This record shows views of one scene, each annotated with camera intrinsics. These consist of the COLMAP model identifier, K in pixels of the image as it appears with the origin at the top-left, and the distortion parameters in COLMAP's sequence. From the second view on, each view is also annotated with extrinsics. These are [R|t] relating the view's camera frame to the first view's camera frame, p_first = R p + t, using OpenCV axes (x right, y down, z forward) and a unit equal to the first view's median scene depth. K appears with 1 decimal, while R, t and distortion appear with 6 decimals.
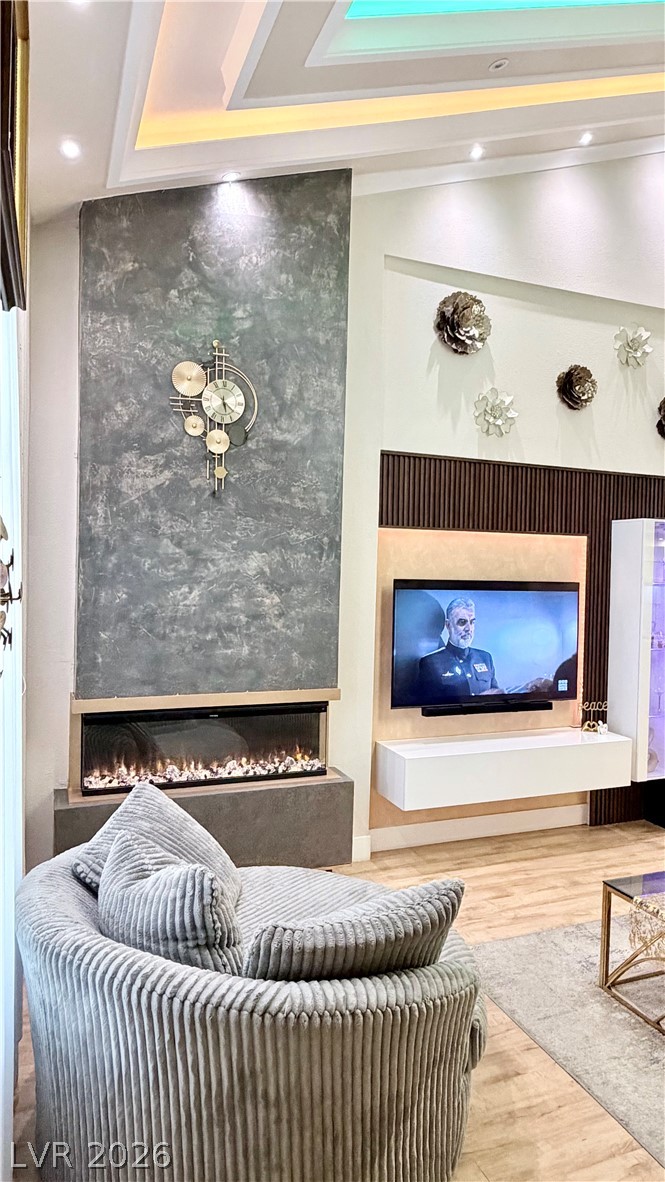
lens RADIAL K [[738.3, 0, 335.4], [0, 738.3, 591.6], [0, 0, 1]] dist [-0.003753, 0.006315]
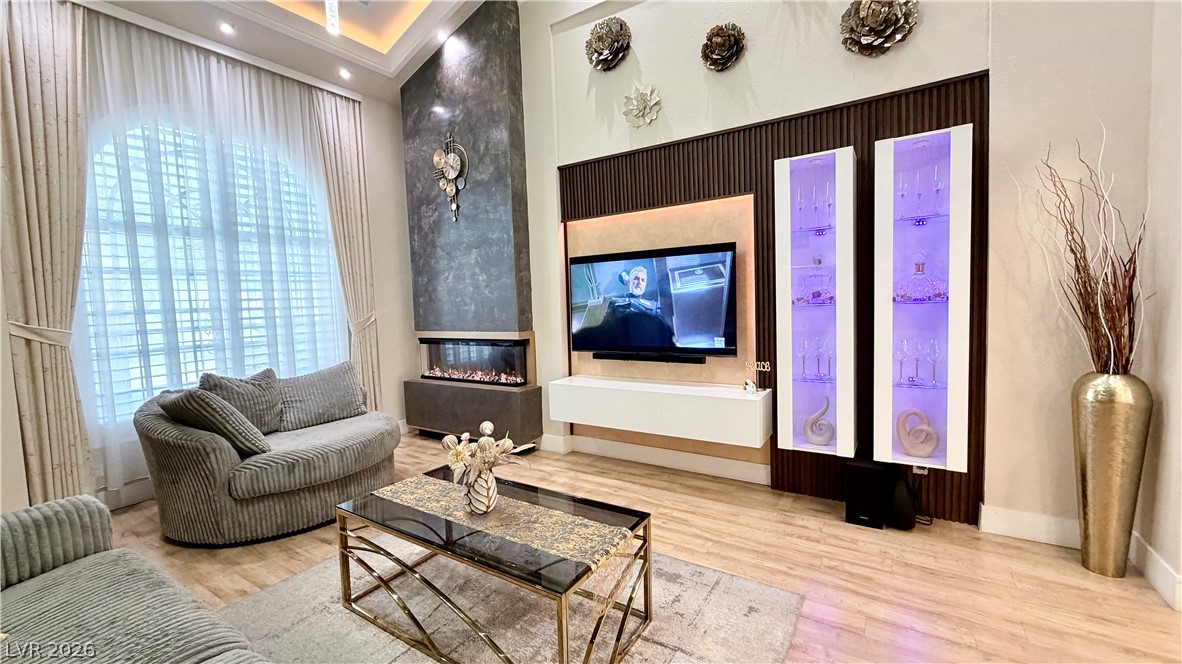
lens RADIAL K [[471.6, 0, 589.1], [0, 471.6, 332.6], [0, 0, 1]] dist [0.000192, -0.000011]
pose [[0.579014, 0.013088, -0.815212, 0.808716], [0.021438, 0.999281, 0.031270, 0.095068], [0.815036, -0.035583, 0.578317, 0.500770]]
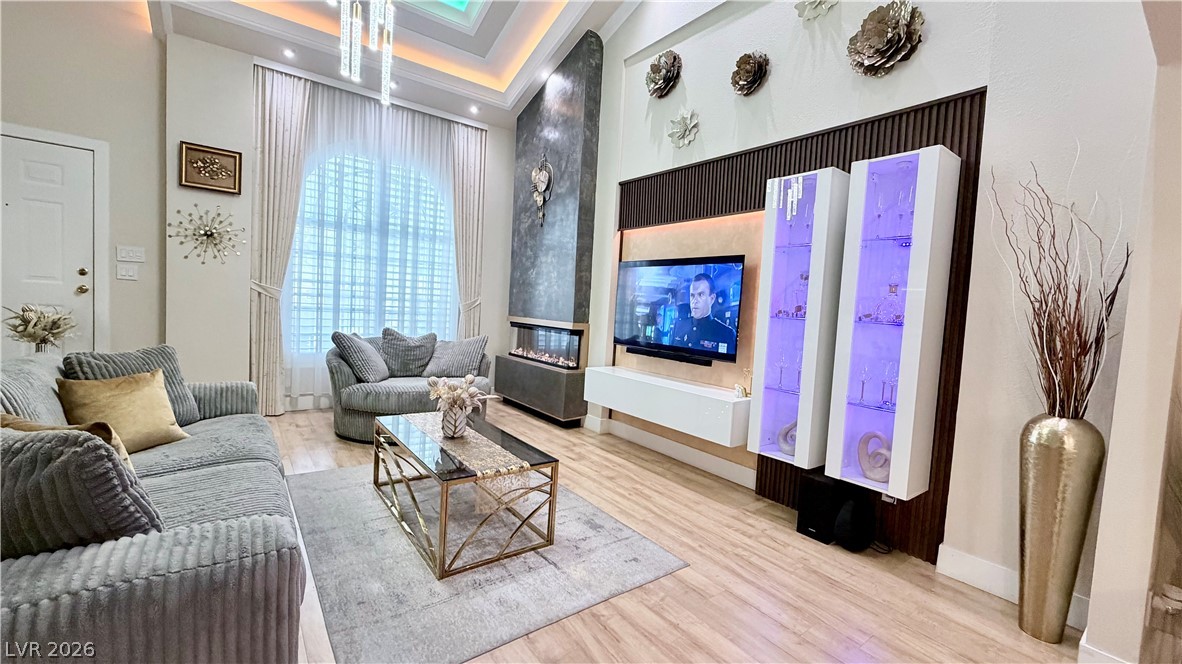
lens RADIAL K [[471.6, 0, 589.4], [0, 471.6, 332.5], [0, 0, 1]] dist [0.000192, -0.000011]
pose [[0.268033, 0.049314, -0.962147, 1.019355], [-0.080998, 0.996307, 0.028501, 0.107922], [0.959999, 0.070293, 0.271038, 0.661572]]
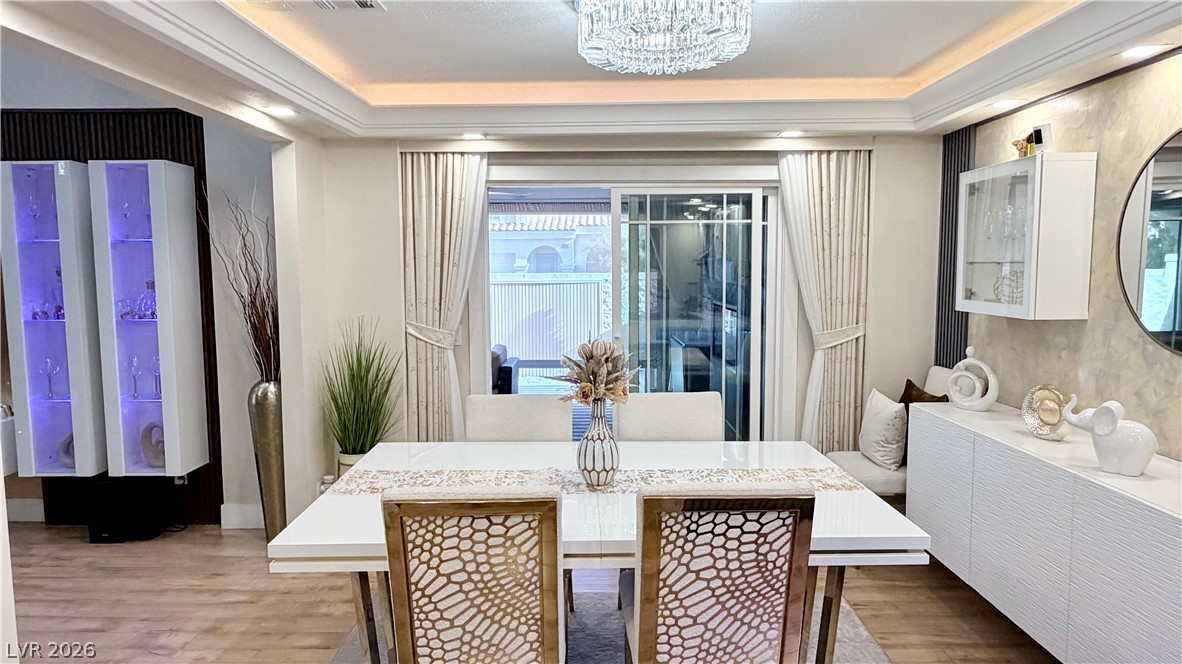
lens RADIAL K [[738.3, 0, 595.4], [0, 738.3, 330.7], [0, 0, 1]] dist [-0.003753, 0.006315]
pose [[0.927412, 0.008797, -0.373938, 1.433931], [0.012663, 0.998412, 0.054894, 0.056181], [0.373827, -0.055644, 0.925828, 0.507067]]
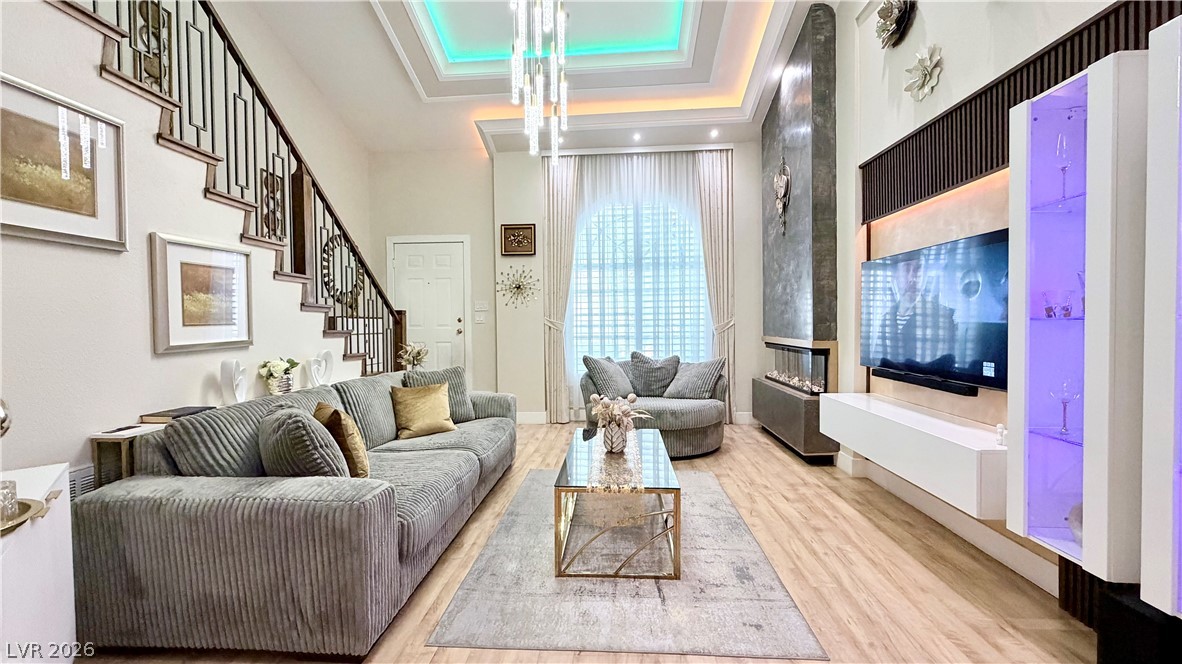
lens RADIAL K [[471.6, 0, 588.8], [0, 471.6, 332.6], [0, 0, 1]] dist [0.000192, -0.000011]
pose [[-0.426927, 0.003964, -0.904278, 0.993092], [-0.026498, 0.999506, 0.016891, 0.100241], [0.903898, 0.031172, -0.426611, 0.905239]]
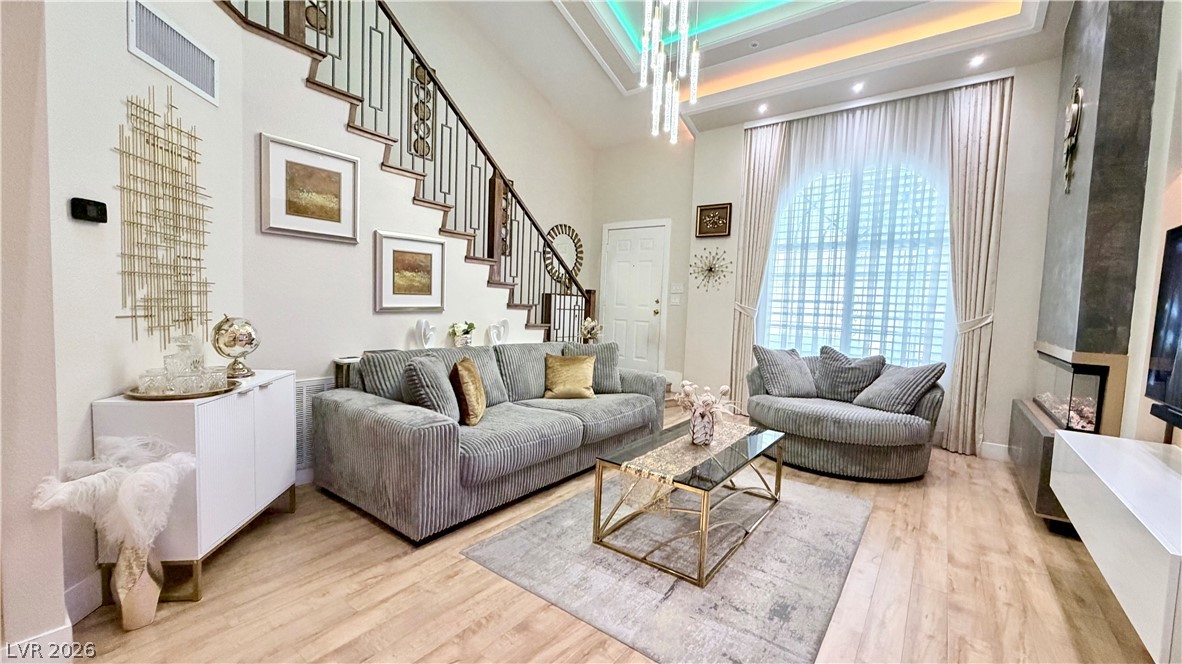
lens RADIAL K [[471.6, 0, 587.6], [0, 471.6, 332.3], [0, 0, 1]] dist [0.000192, -0.000011]
pose [[-0.854466, -0.019968, -0.519124, 0.837957], [-0.071454, 0.994281, 0.079367, 0.092032], [0.514571, 0.104910, -0.851006, 1.095884]]
